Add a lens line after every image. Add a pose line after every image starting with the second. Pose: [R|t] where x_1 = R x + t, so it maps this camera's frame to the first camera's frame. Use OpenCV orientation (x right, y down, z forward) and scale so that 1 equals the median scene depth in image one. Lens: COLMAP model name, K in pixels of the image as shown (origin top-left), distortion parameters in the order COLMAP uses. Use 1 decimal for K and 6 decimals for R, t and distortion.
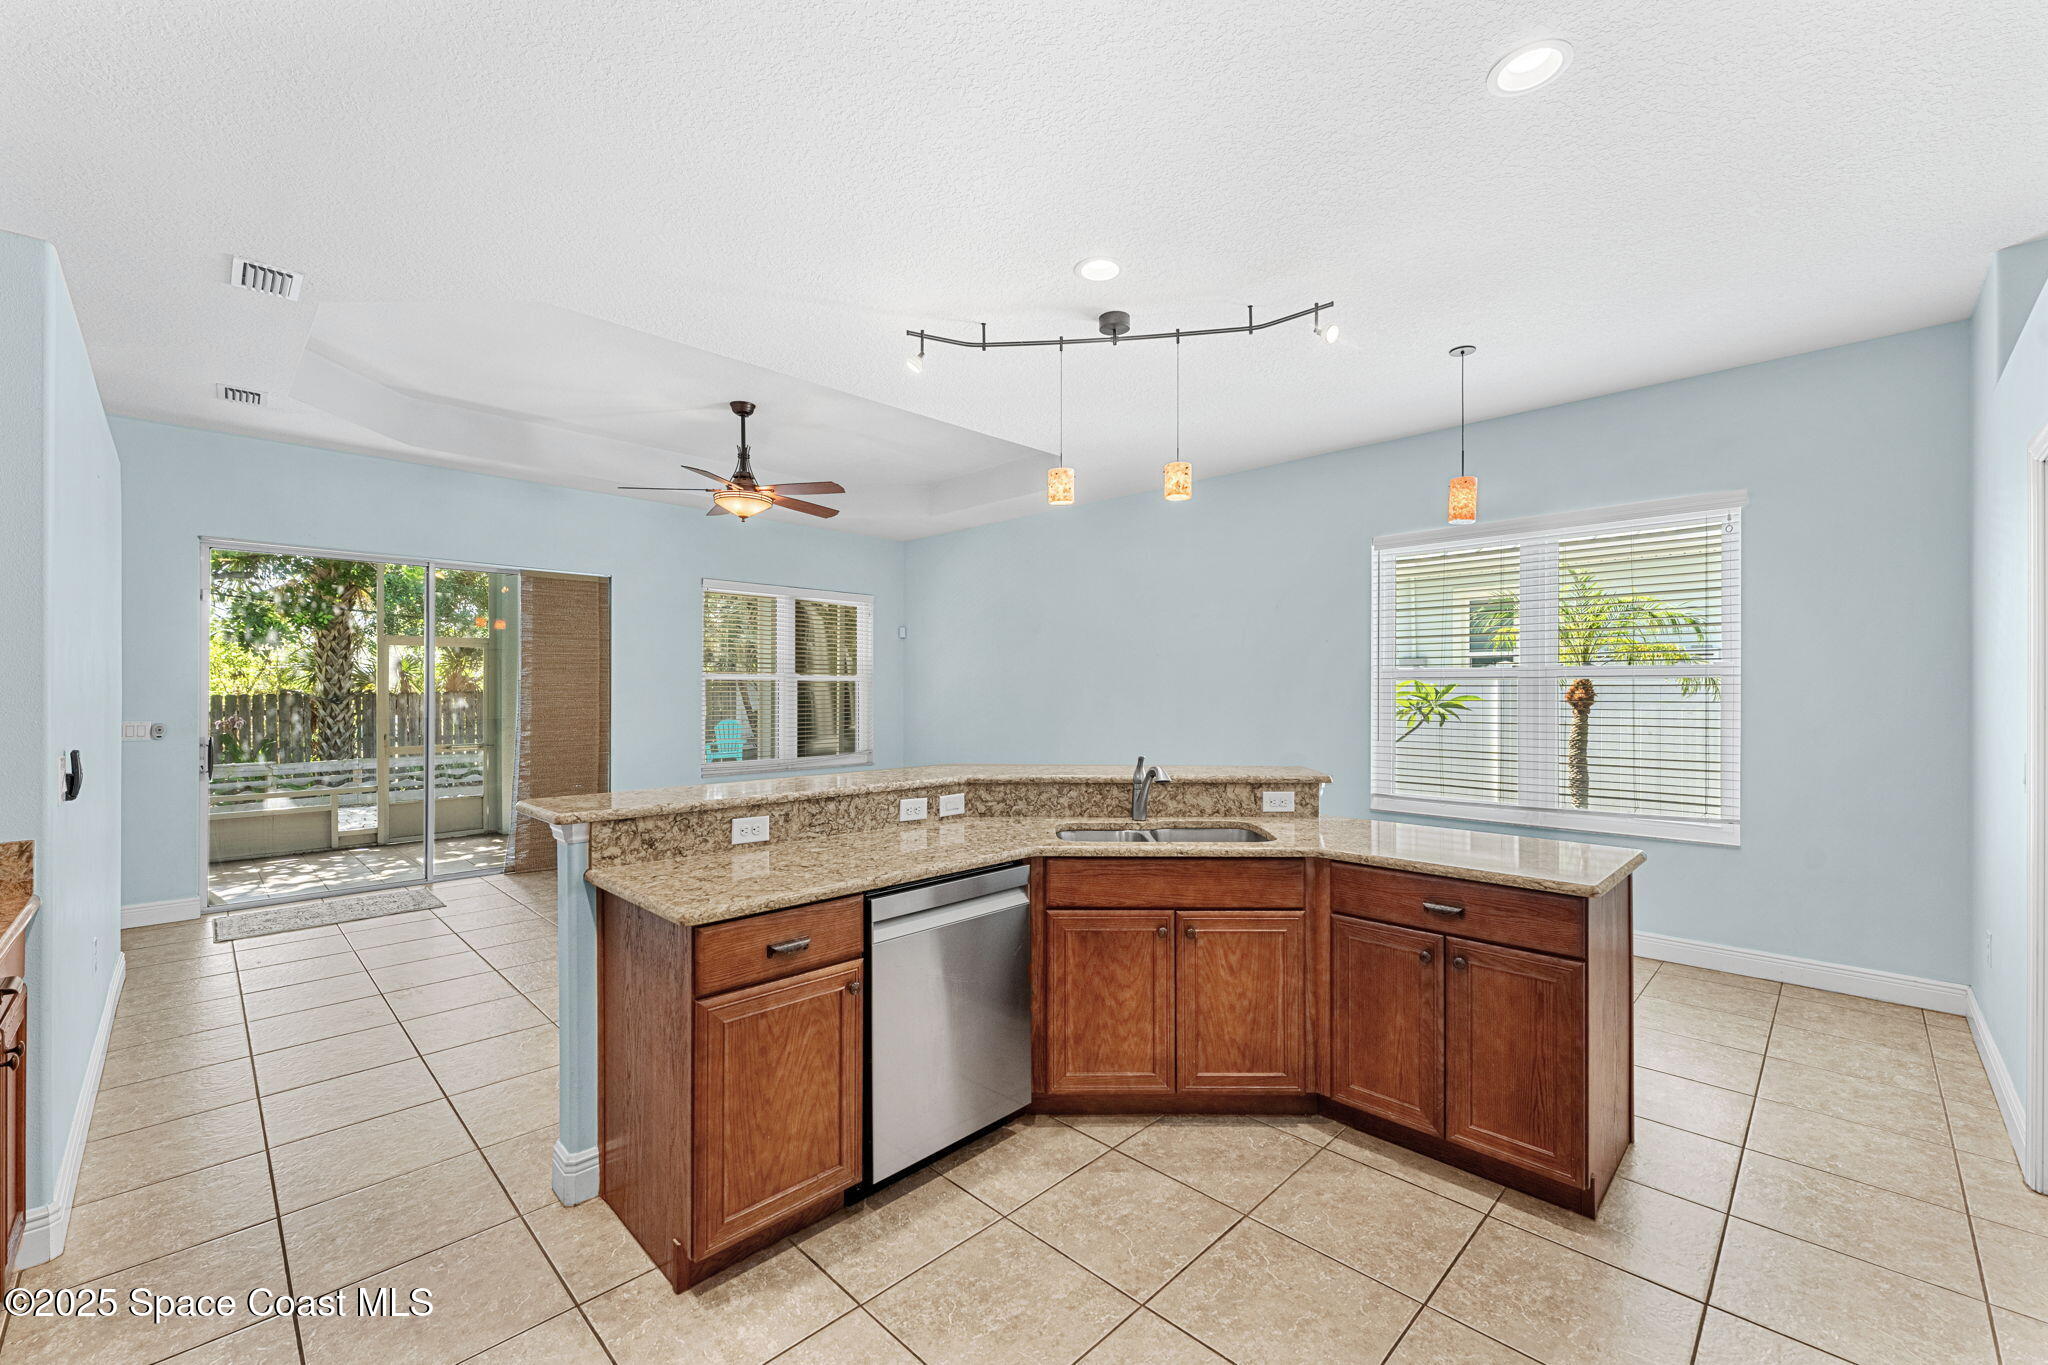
lens RADIAL K [[833.3, 0, 1024.0], [0, 833.3, 682.5], [0, 0, 1]] dist [0.000921, 0.000288]
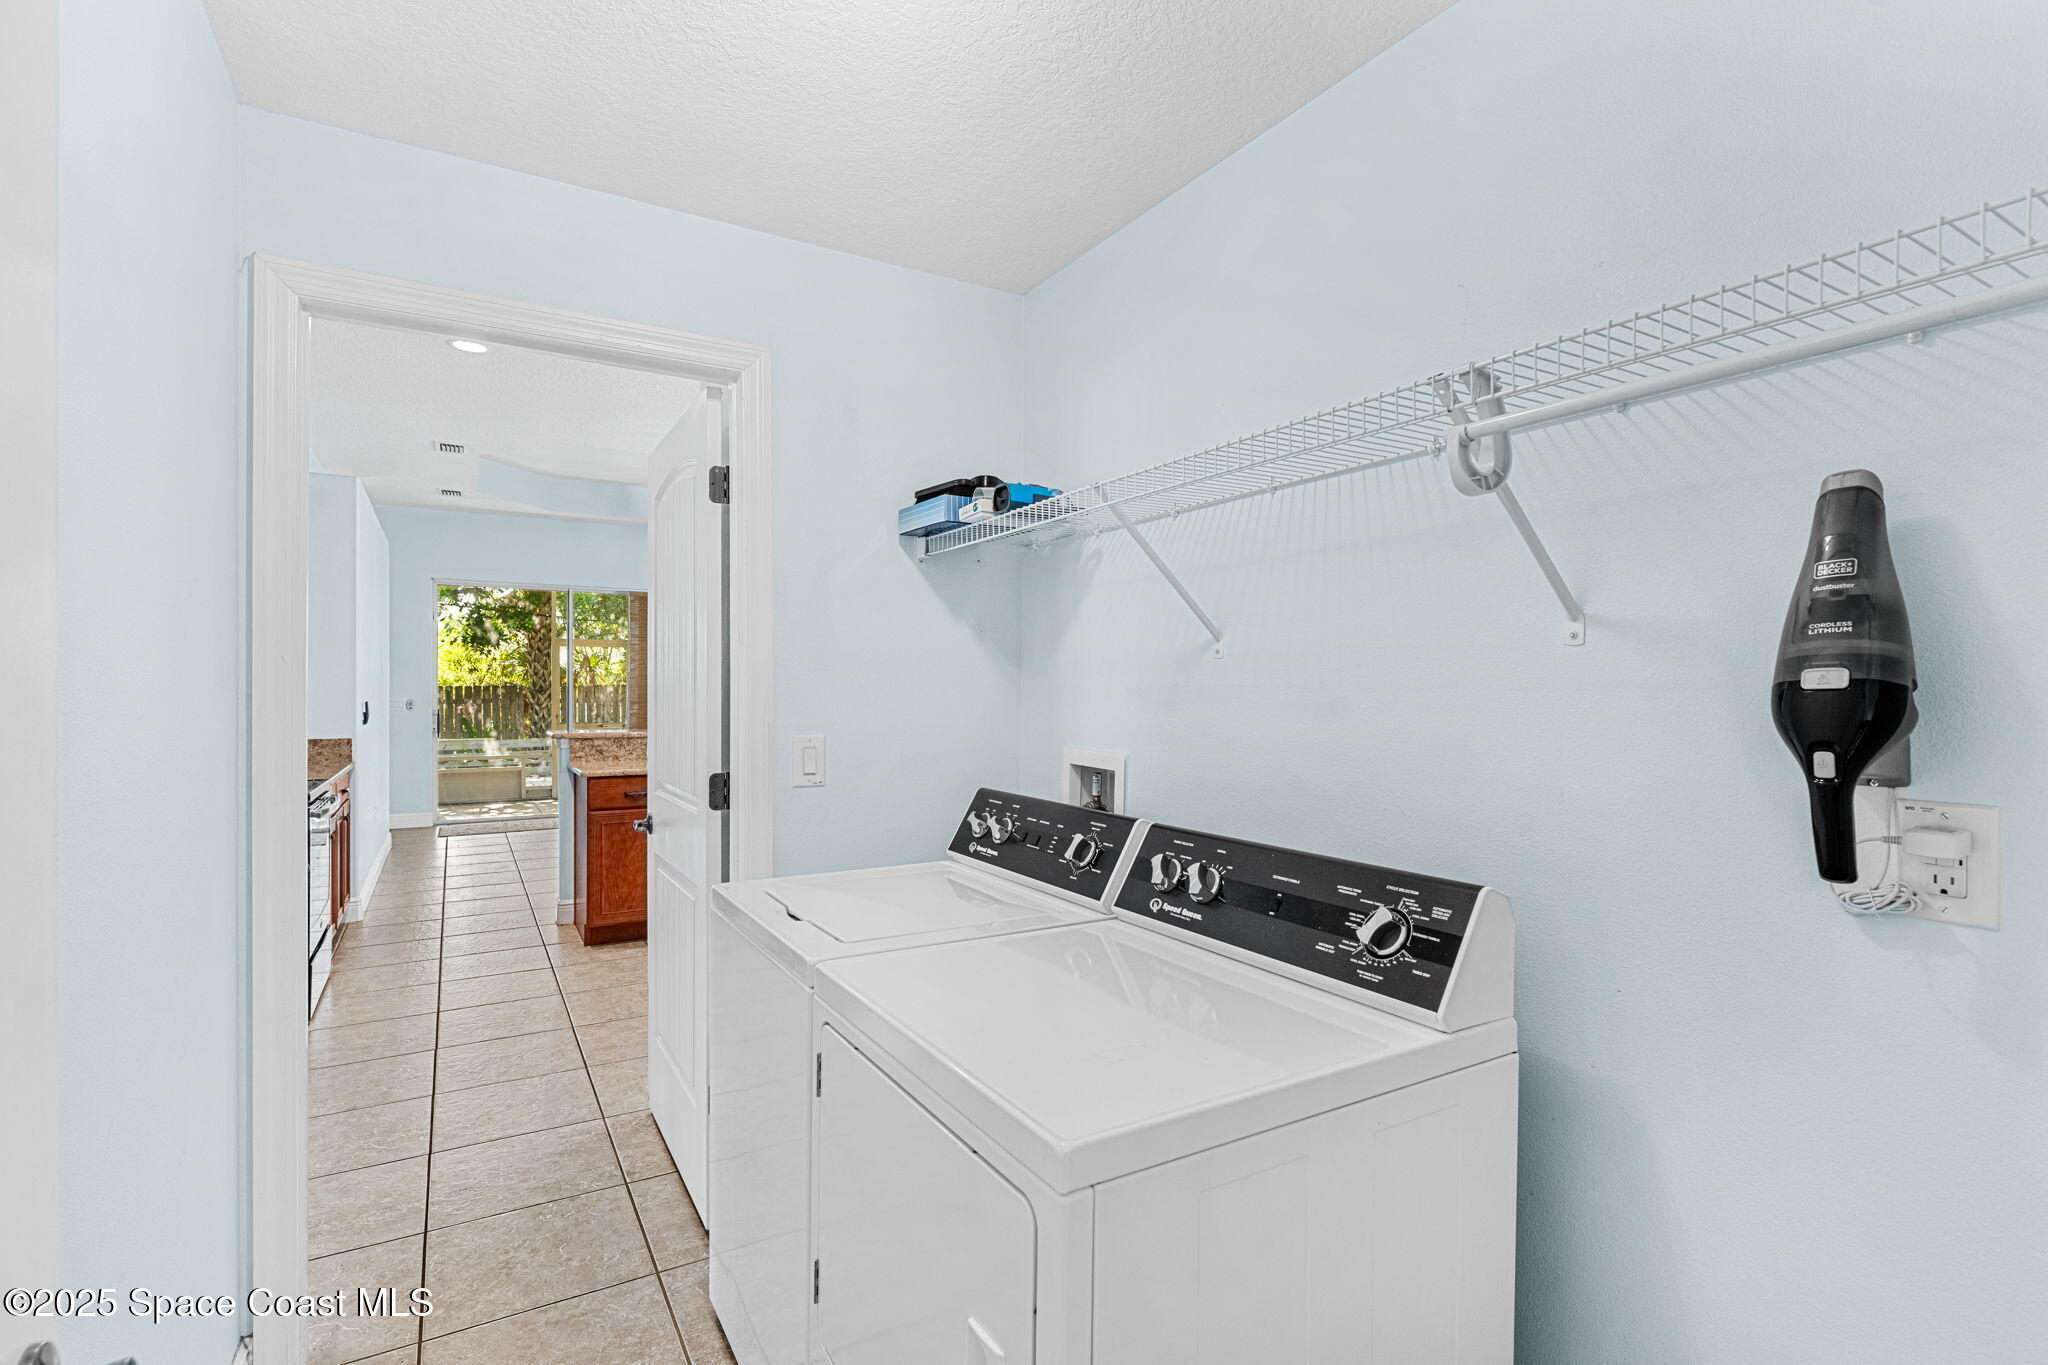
lens RADIAL K [[960.0, 0, 1024.0], [0, 960.0, 682.5], [0, 0, 1]] dist [0.000216, 0.000058]
pose [[0.968679, 0.001781, -0.248312, 0.793698], [-0.000978, 0.999994, 0.003360, 0.015583], [0.248316, -0.003012, 0.968674, -0.692342]]
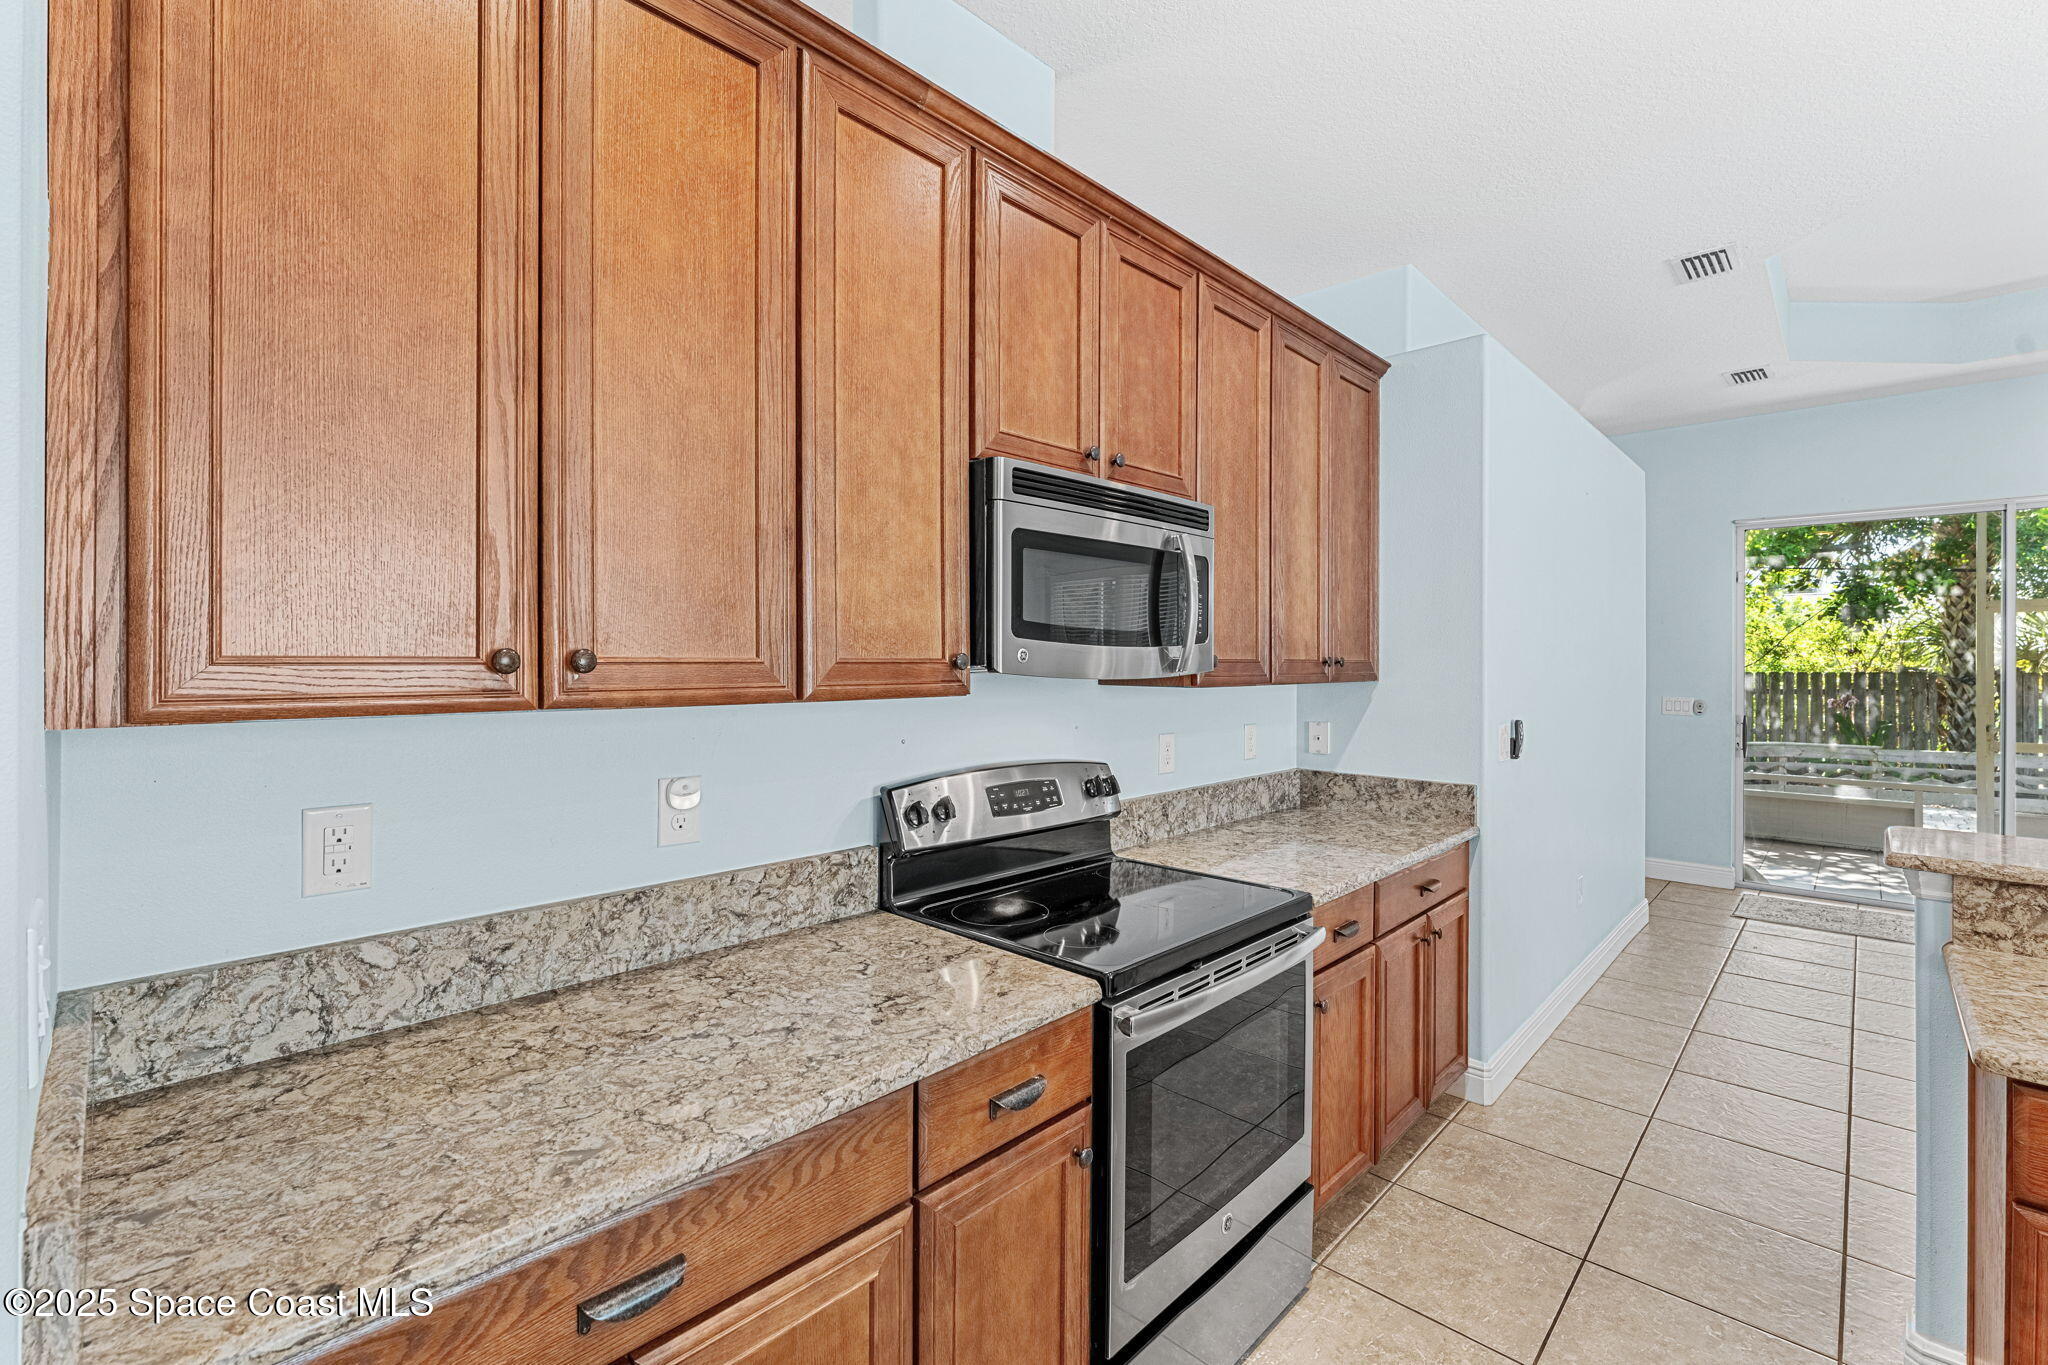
lens RADIAL K [[876.9, 0, 1026.5], [0, 876.9, 660.5], [0, 0, 1]] dist [-0.003323, -0.000429]
pose [[0.019307, -0.001371, -0.999813, 0.129568], [0.005007, 0.999987, -0.001274, -0.008064], [0.999801, -0.004982, 0.019313, 0.159102]]
